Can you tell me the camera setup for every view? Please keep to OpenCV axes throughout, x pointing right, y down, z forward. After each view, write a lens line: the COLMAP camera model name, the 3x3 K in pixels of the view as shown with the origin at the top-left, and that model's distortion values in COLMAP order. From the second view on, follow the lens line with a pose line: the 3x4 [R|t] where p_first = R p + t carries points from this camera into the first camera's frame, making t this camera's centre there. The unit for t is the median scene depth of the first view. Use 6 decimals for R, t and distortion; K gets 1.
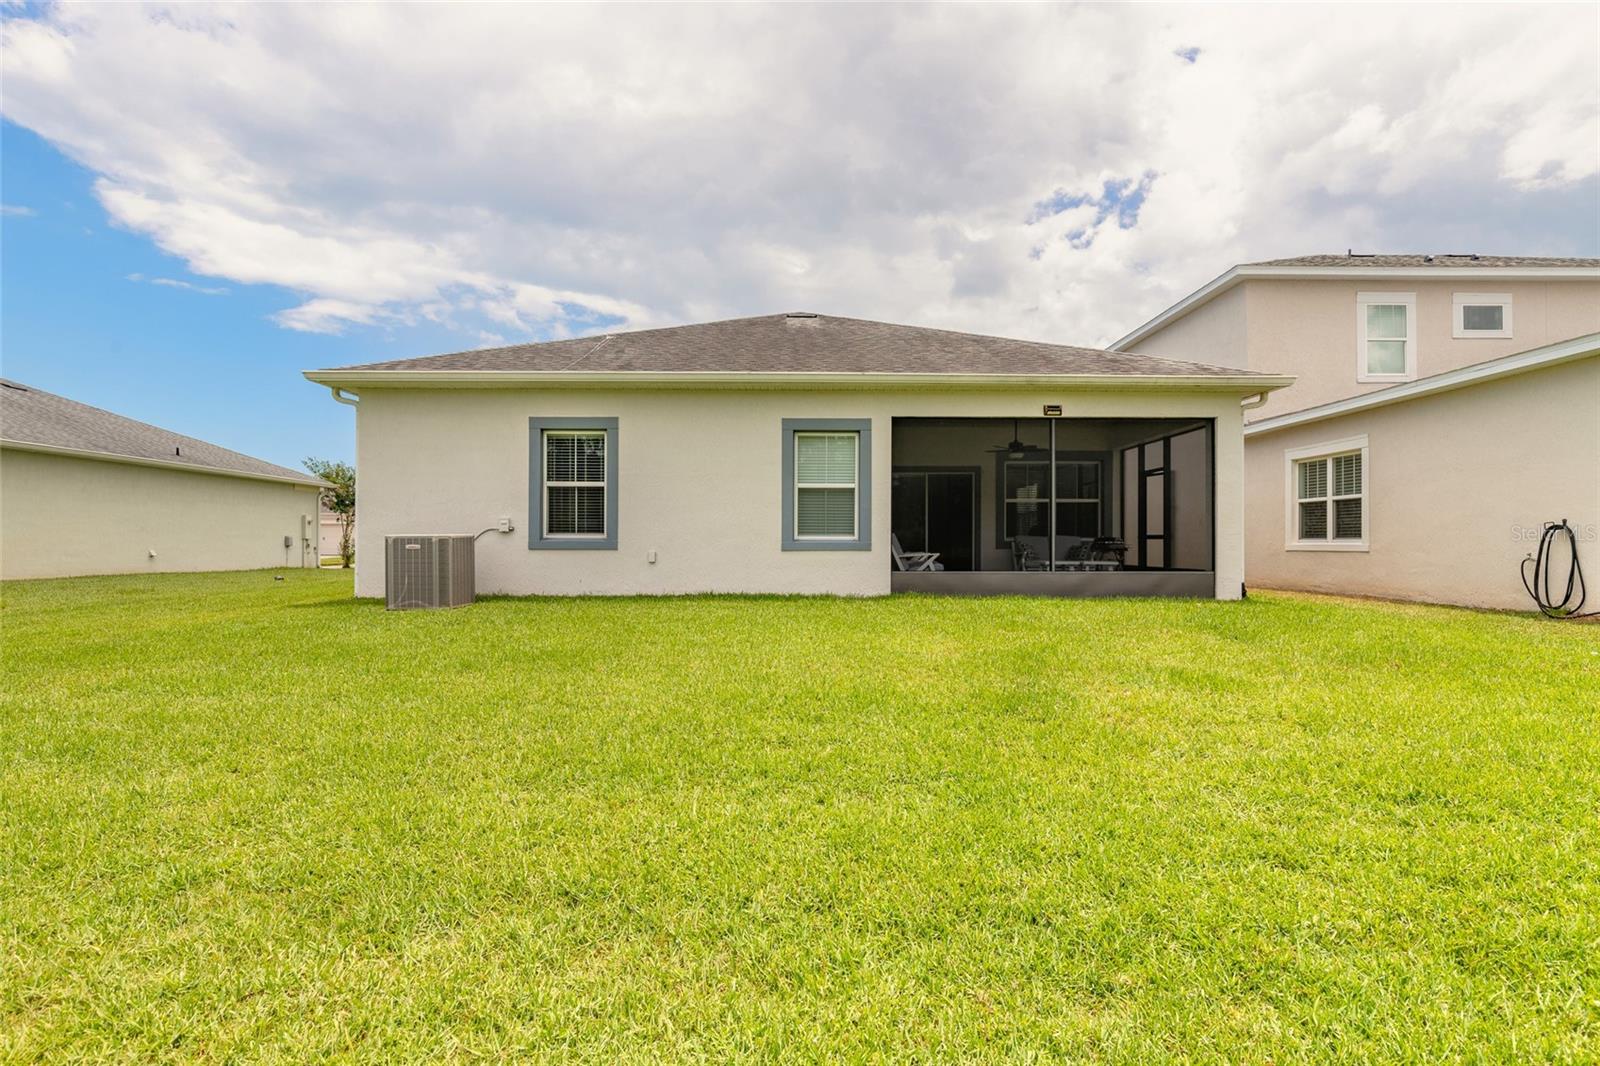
lens RADIAL K [[808.9, 0, 801.1], [0, 808.9, 543.5], [0, 0, 1]] dist [0.009765, -0.000554]
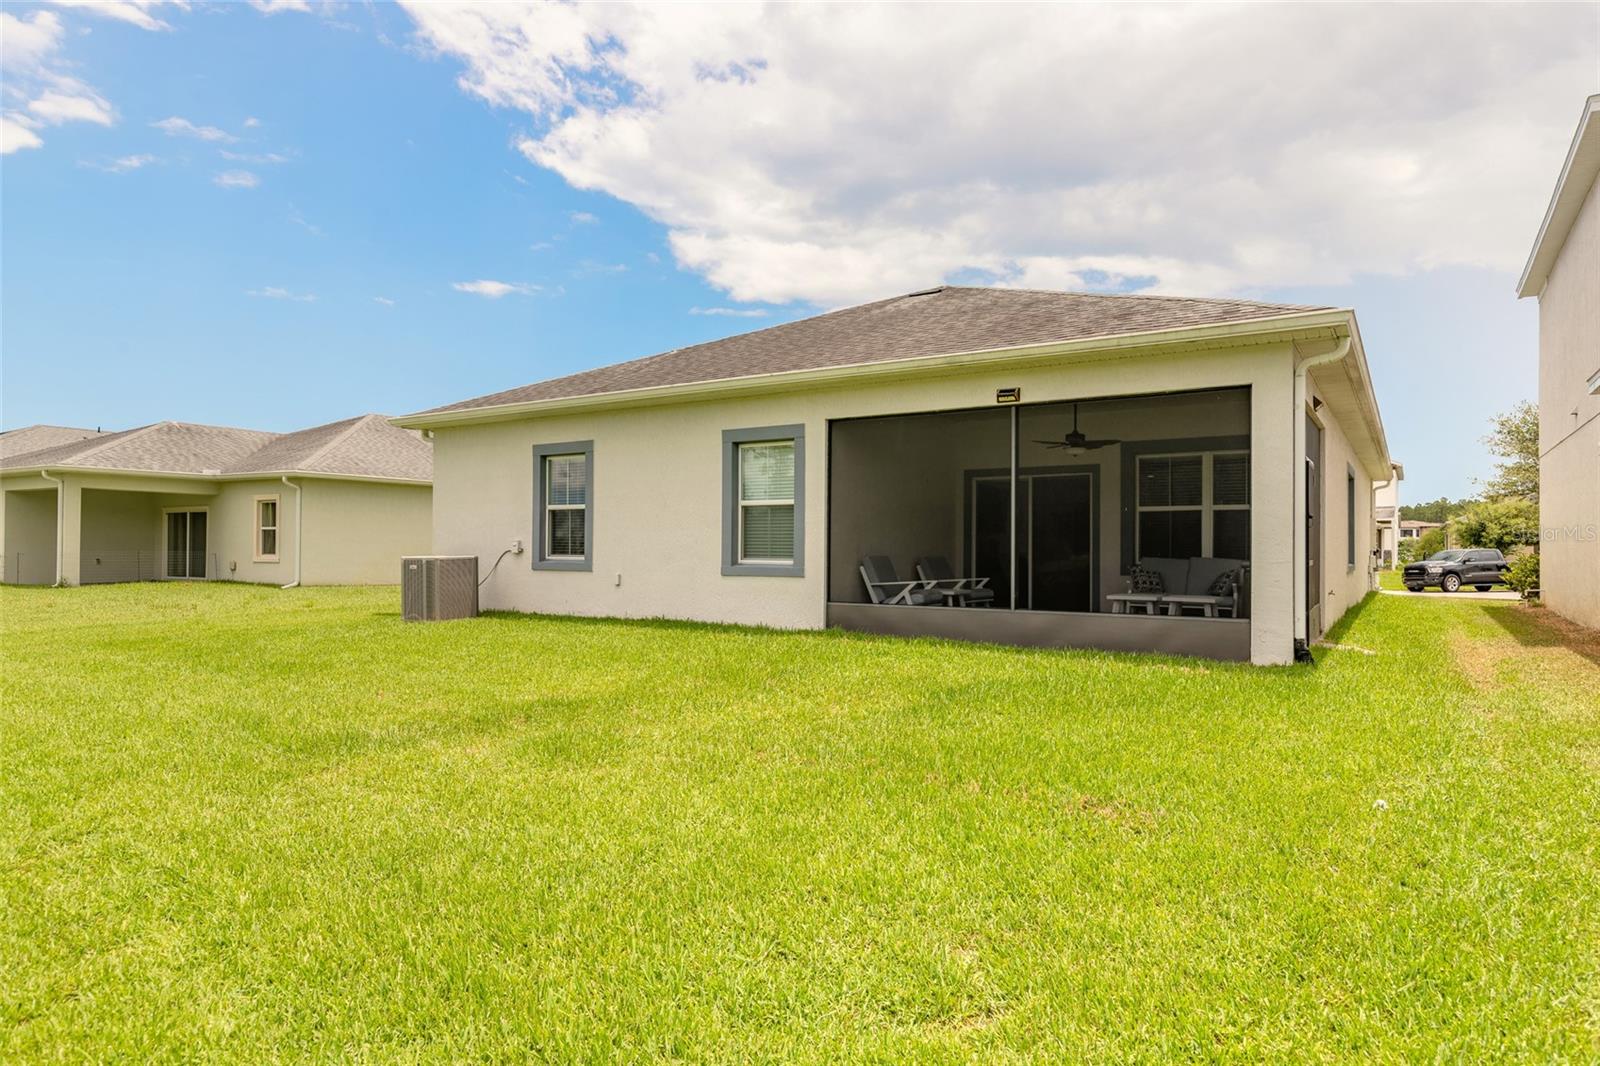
lens RADIAL K [[937.4, 0, 800.0], [0, 937.4, 533.0], [0, 0, 1]] dist [-0.003575, -0.000572]
pose [[0.832621, -0.005696, -0.553814, 0.538183], [-0.003391, 0.999876, -0.015382, -0.019295], [0.553833, 0.014685, 0.832498, 0.144319]]
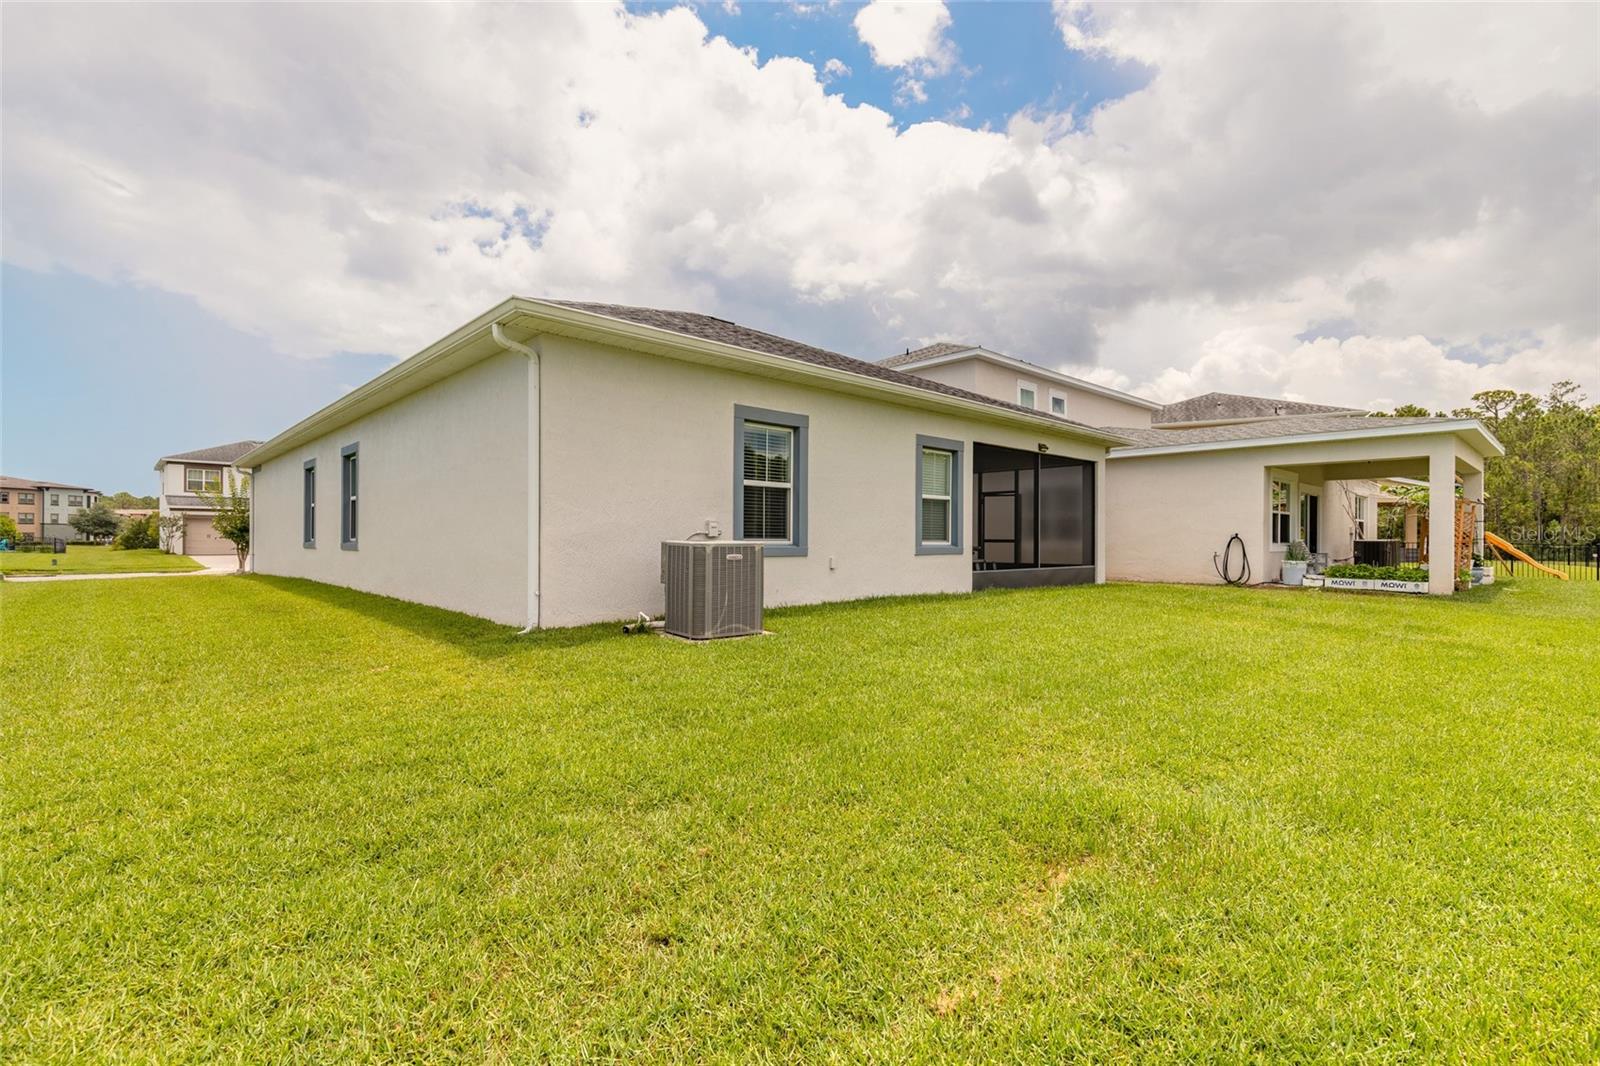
lens RADIAL K [[748.9, 0, 800.0], [0, 748.9, 533.0], [0, 0, 1]] dist [0.003025, 0.000116]
pose [[0.733073, 0.009028, 0.680090, -0.698125], [-0.005138, 0.999957, -0.007736, -0.010620], [-0.680130, 0.002177, 0.733088, 0.310306]]
